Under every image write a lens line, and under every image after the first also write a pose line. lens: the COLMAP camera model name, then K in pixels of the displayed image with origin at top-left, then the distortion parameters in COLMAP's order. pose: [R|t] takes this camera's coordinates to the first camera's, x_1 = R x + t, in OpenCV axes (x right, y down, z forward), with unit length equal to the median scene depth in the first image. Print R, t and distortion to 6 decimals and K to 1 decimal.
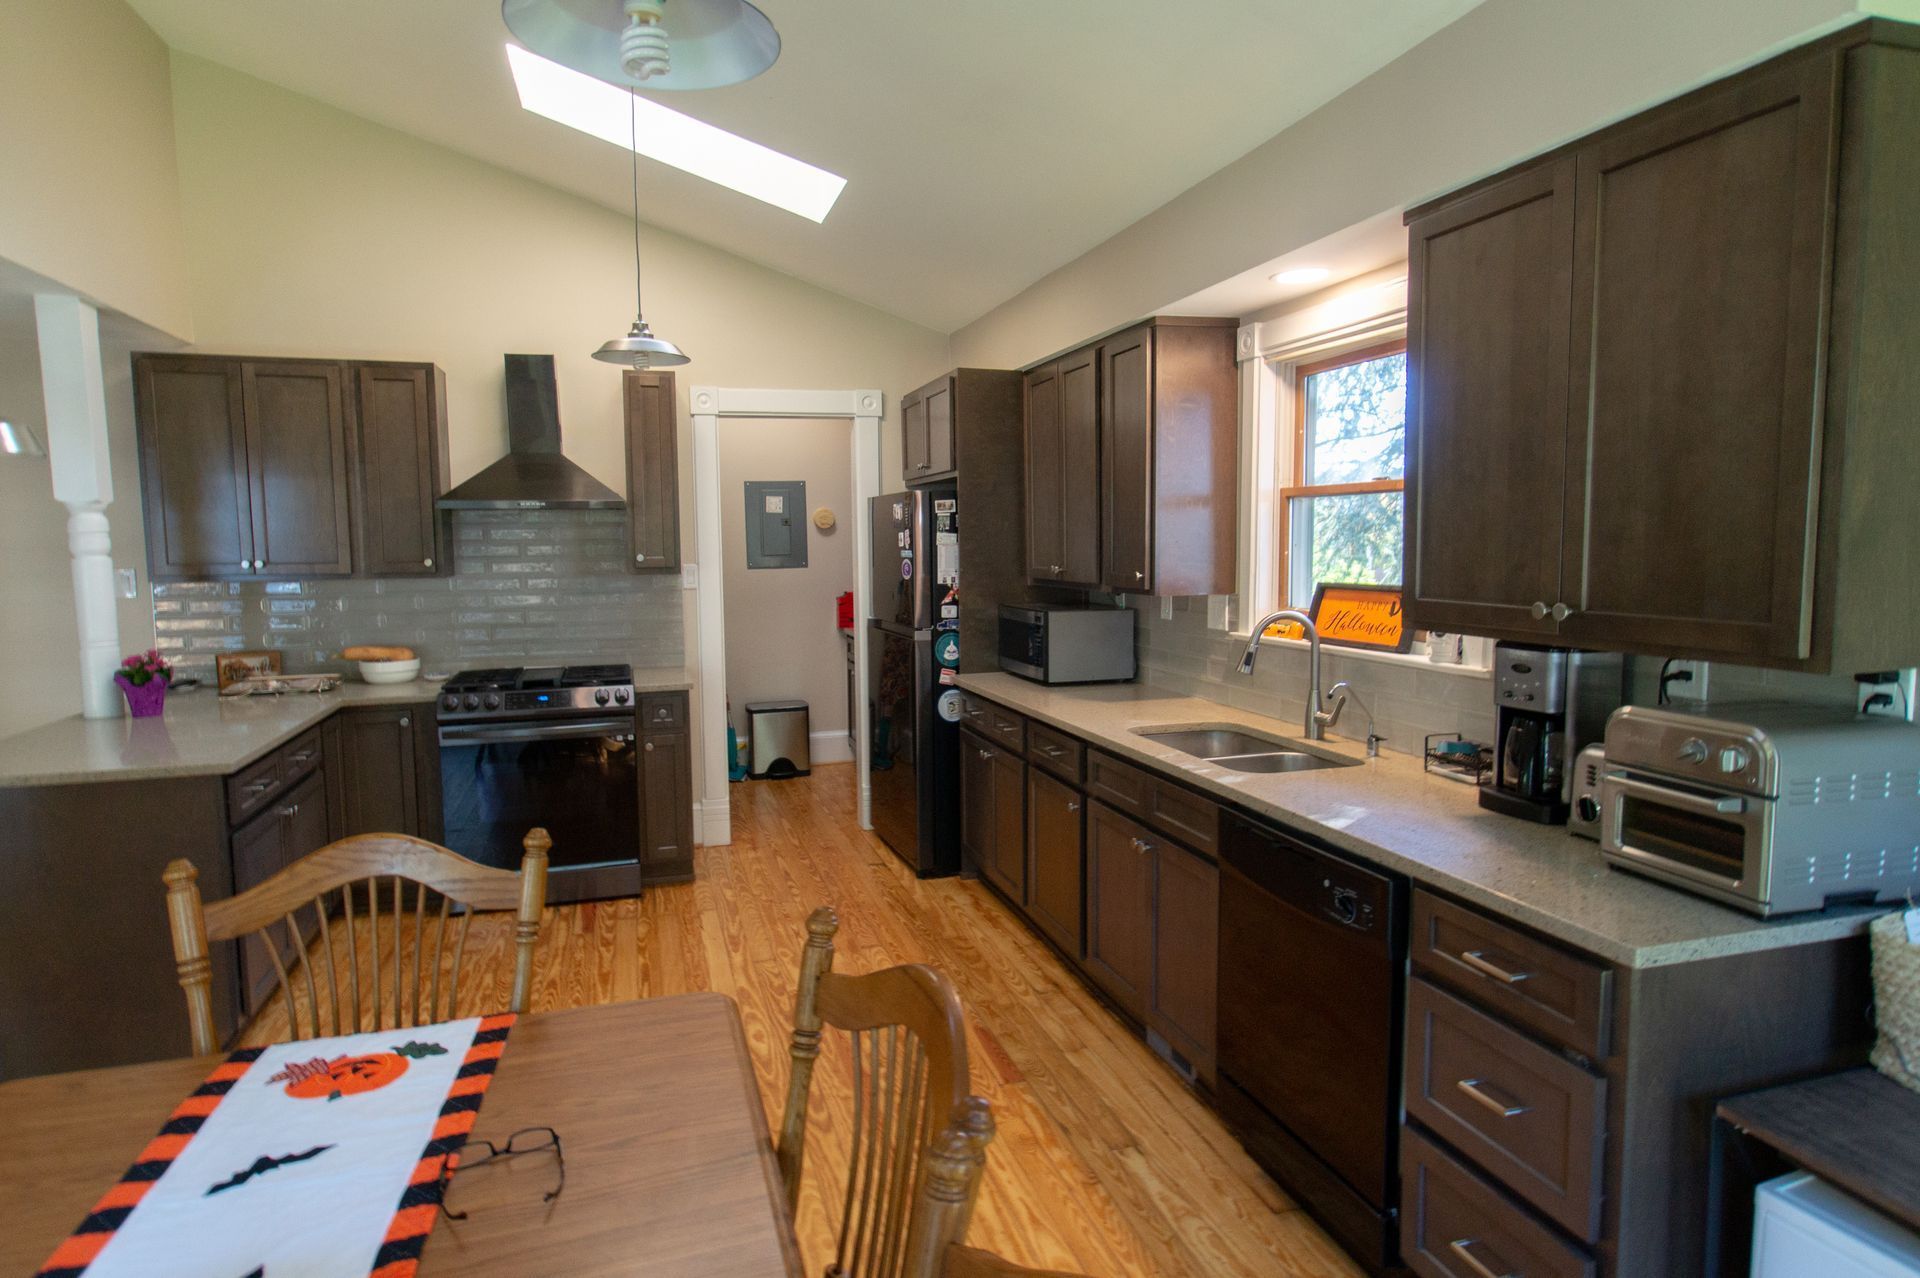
lens RADIAL K [[1106.5, 0, 924.5], [0, 1106.5, 632.2], [0, 0, 1]] dist [0.010248, 0.000126]
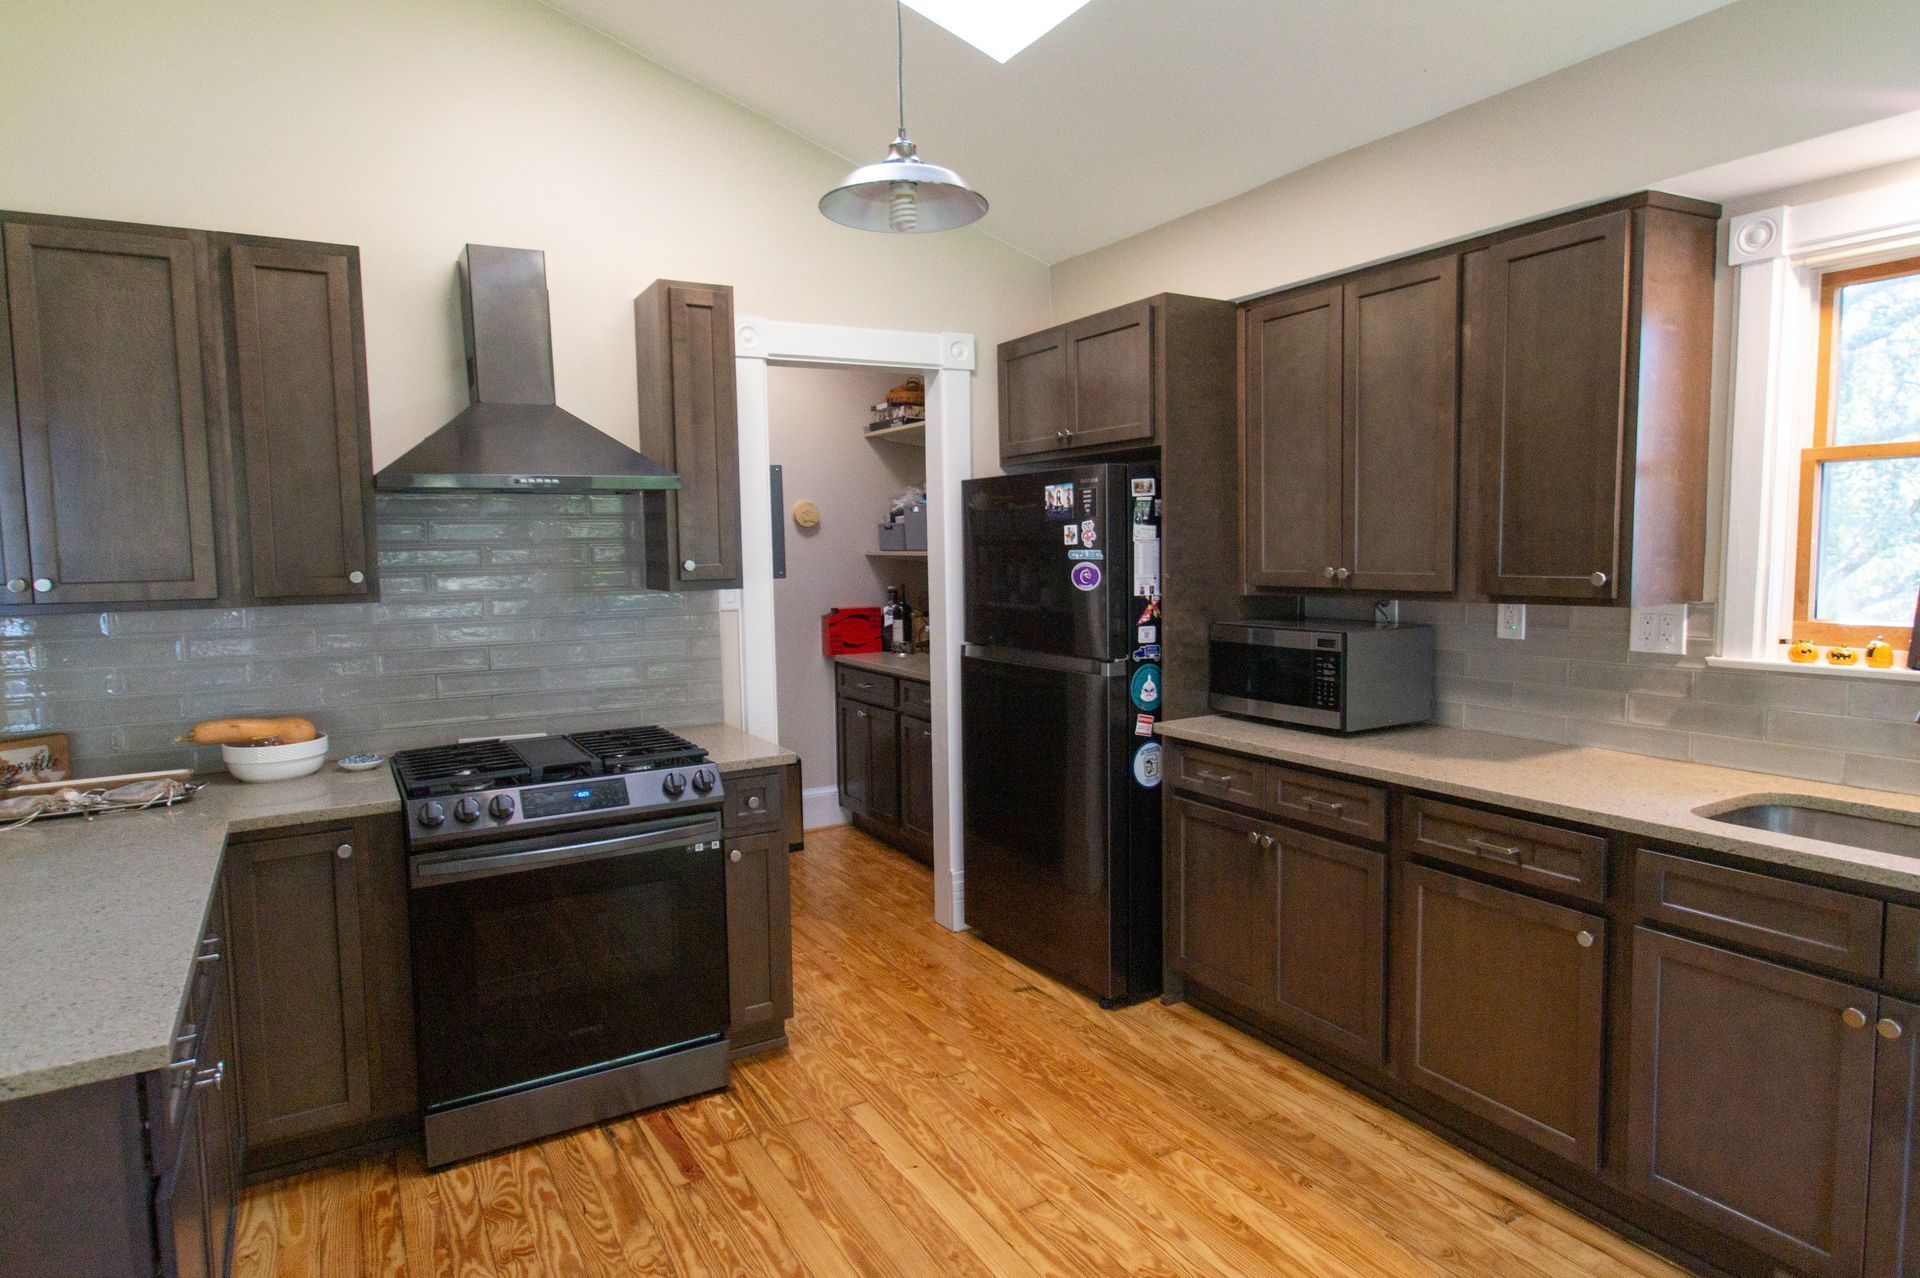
lens RADIAL K [[1106.5, 0, 924.5], [0, 1106.5, 632.2], [0, 0, 1]] dist [0.010248, 0.000126]
pose [[0.972430, -0.027326, 0.231587, -0.291668], [0.029463, 0.999549, -0.005772, -0.020760], [-0.231325, 0.012436, 0.972797, 0.345784]]
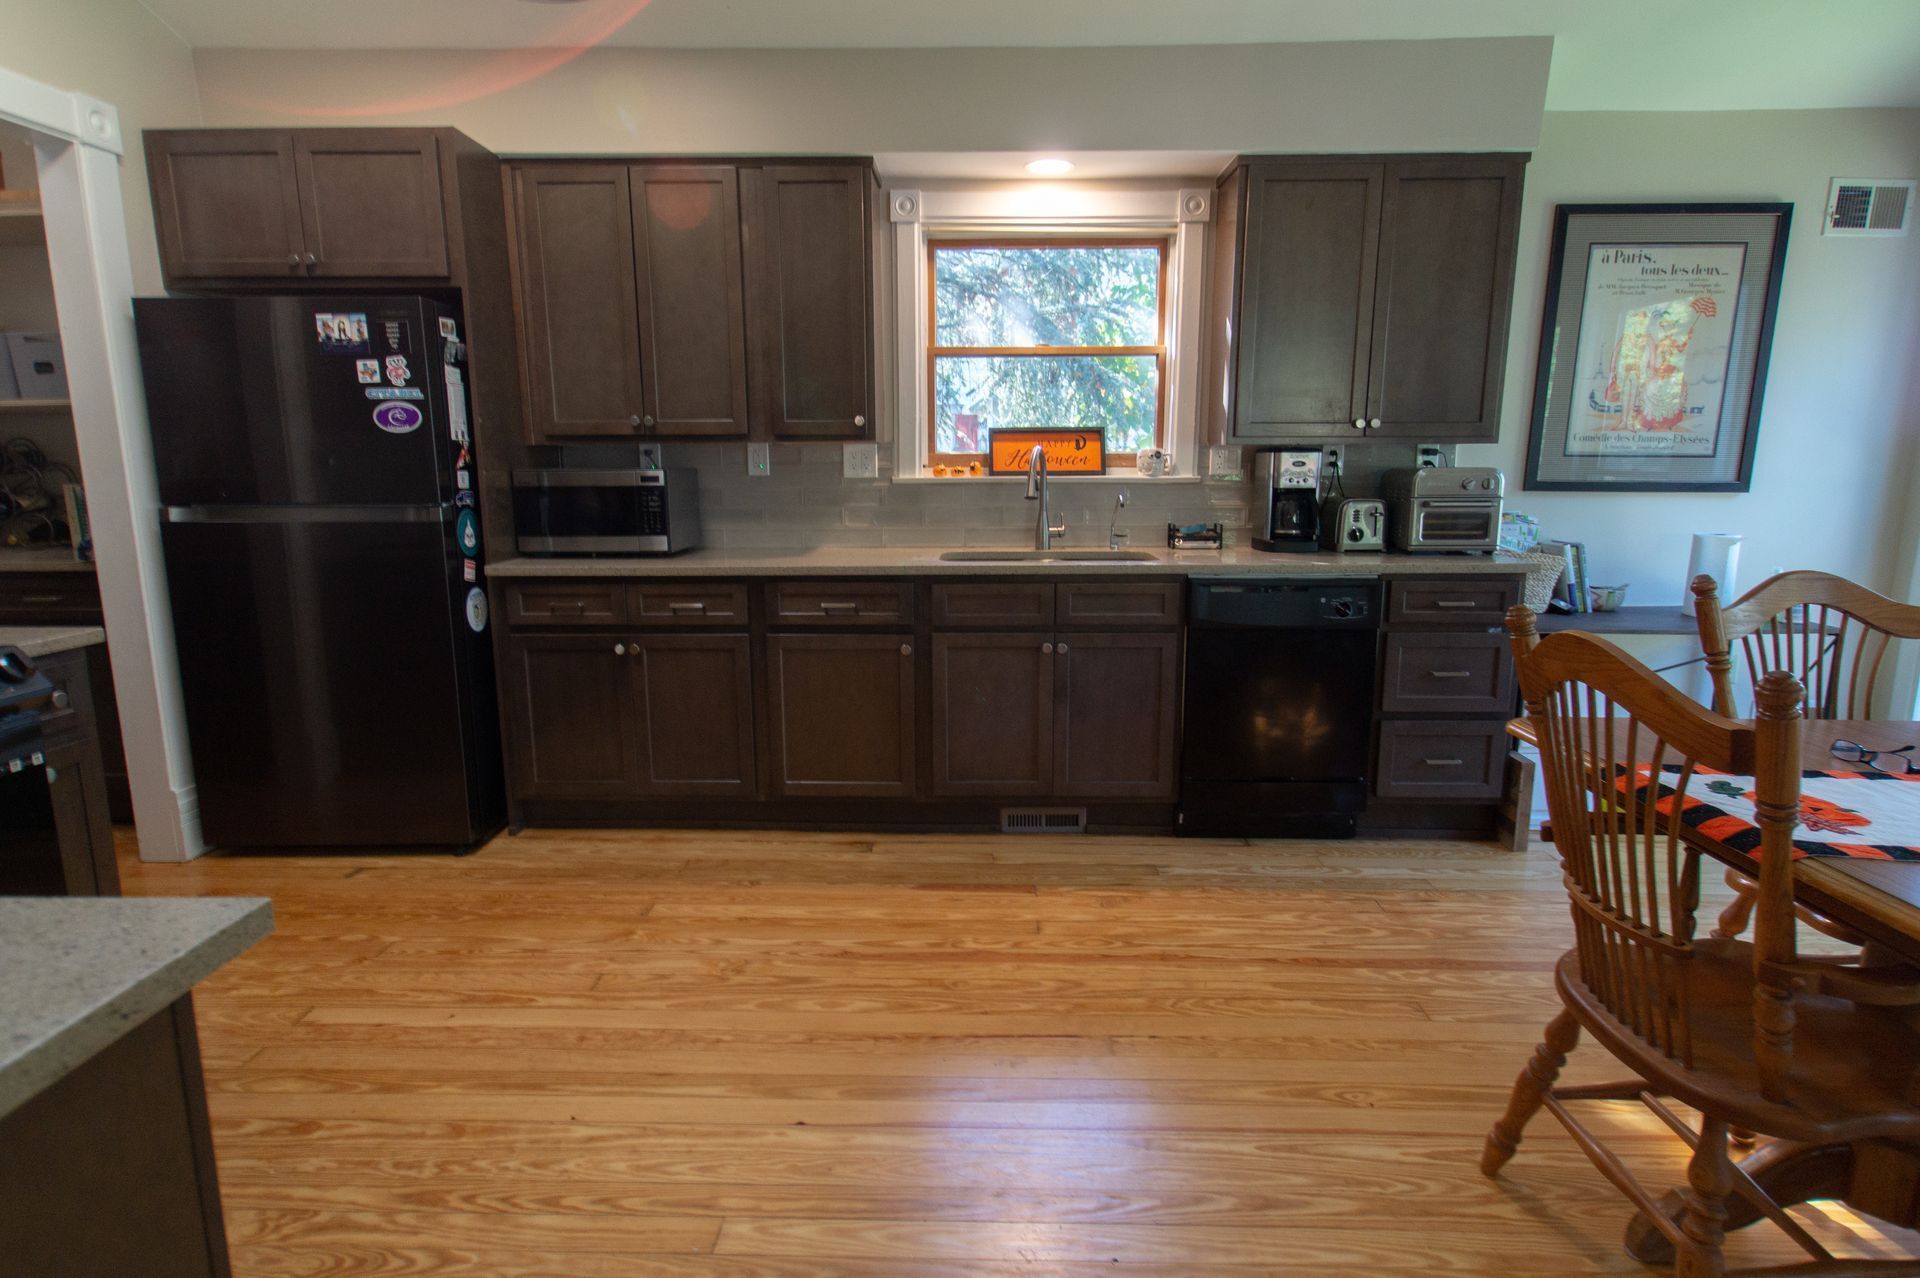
lens RADIAL K [[1033.3, 0, 989.0], [0, 1033.3, 639.6], [0, 0, 1]] dist [0.003425, -0.000716]
pose [[0.272335, -0.157123, 0.949287, -0.553946], [0.082638, 0.986751, 0.139616, 0.018980], [-0.958647, 0.040425, 0.281711, 0.501675]]
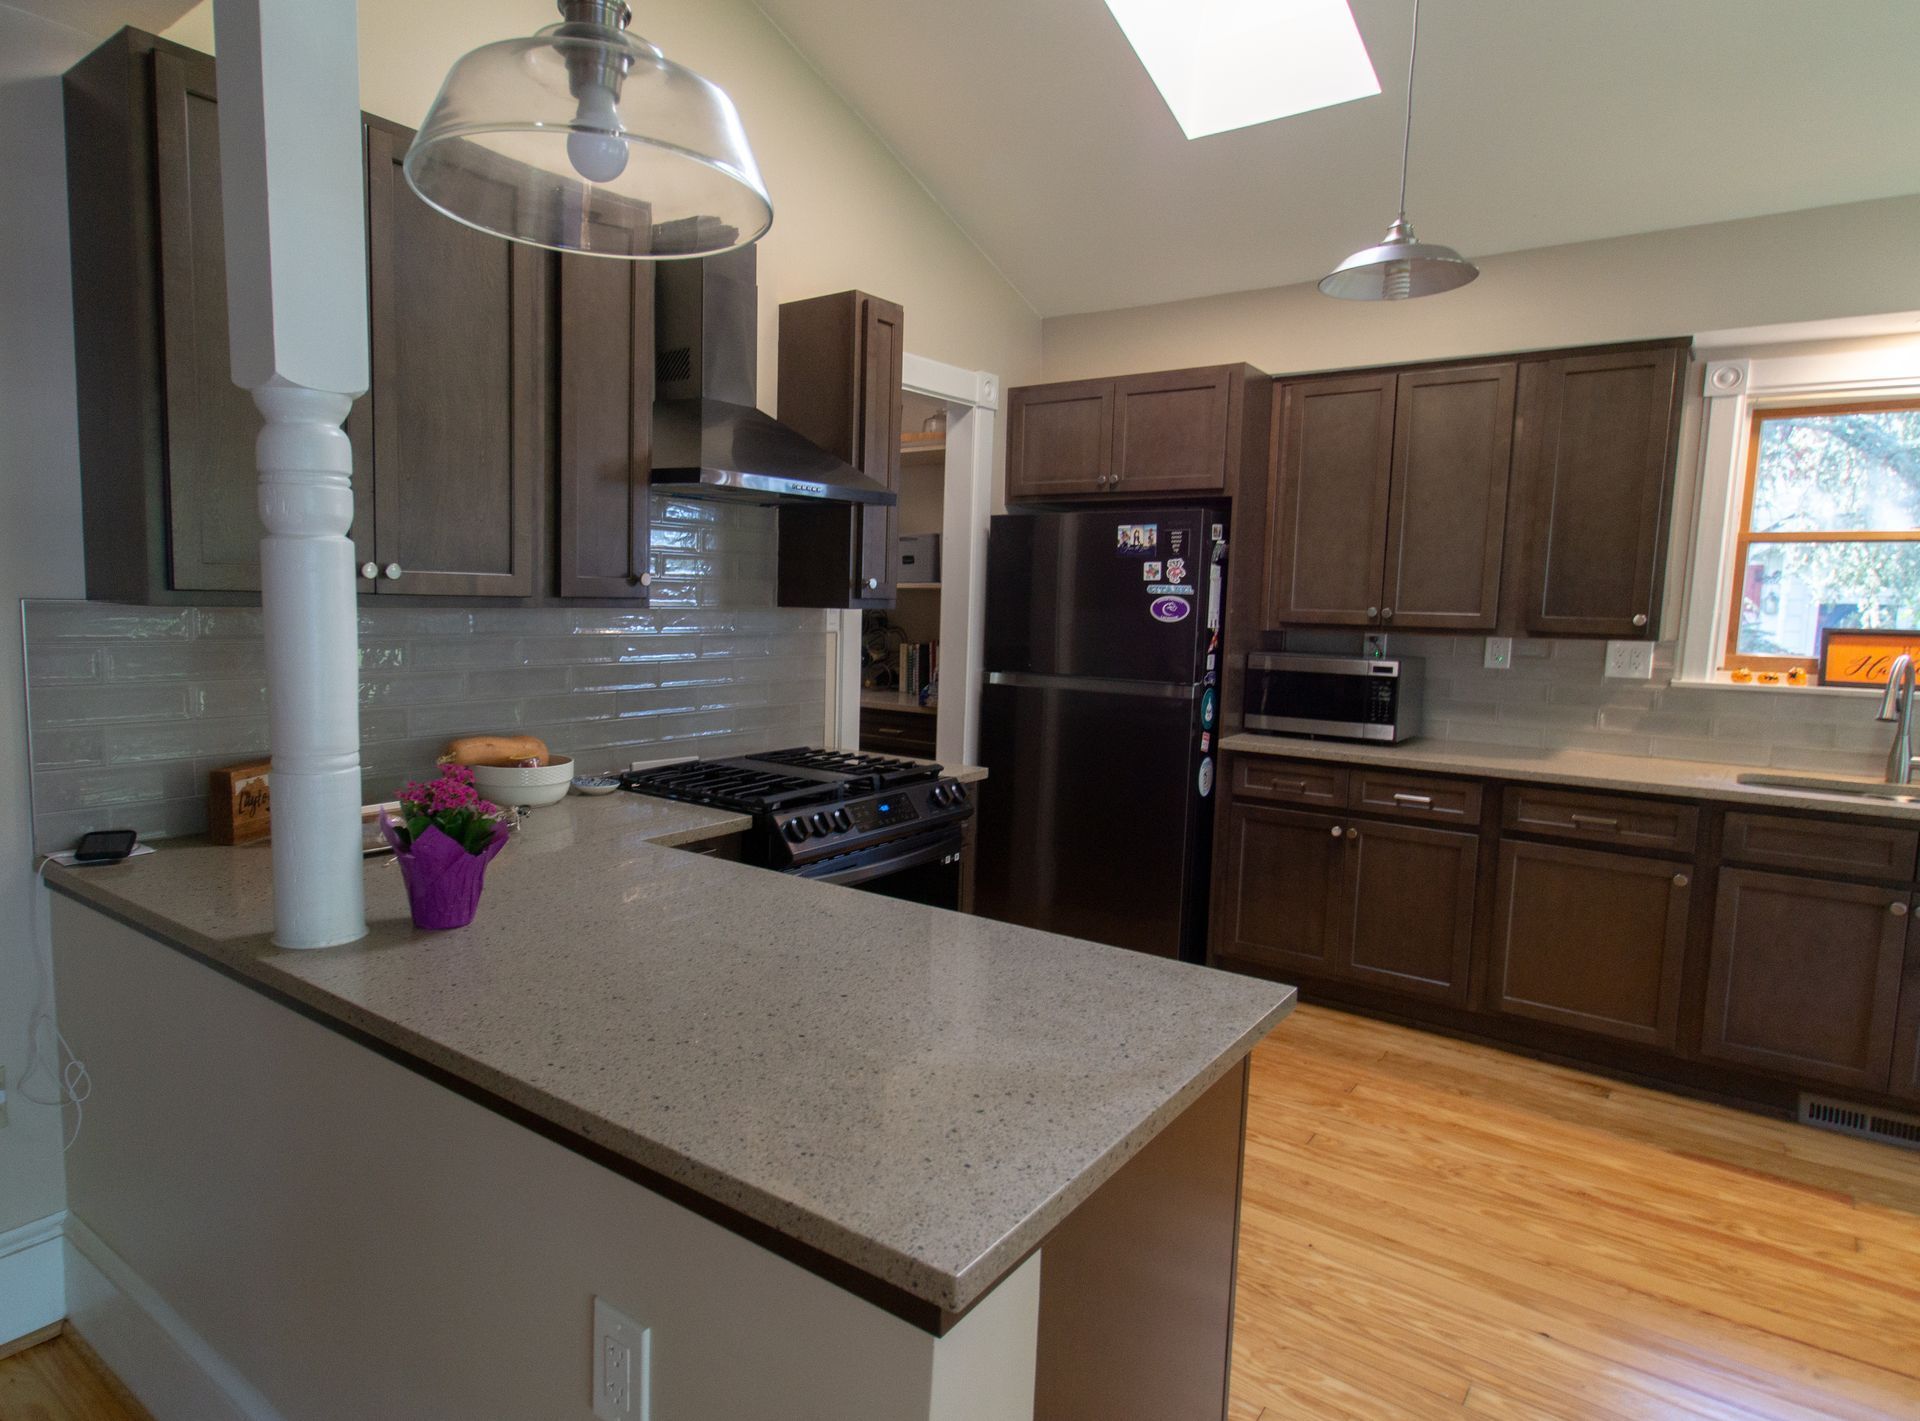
lens RADIAL K [[1148.5, 0, 814.1], [0, 1148.5, 710.7], [0, 0, 1]] dist [0.006161, -0.005407]
pose [[0.818797, -0.032130, 0.573184, -0.723190], [0.019937, 0.999422, 0.027544, -0.012352], [-0.573737, -0.011125, 0.818964, 0.487771]]
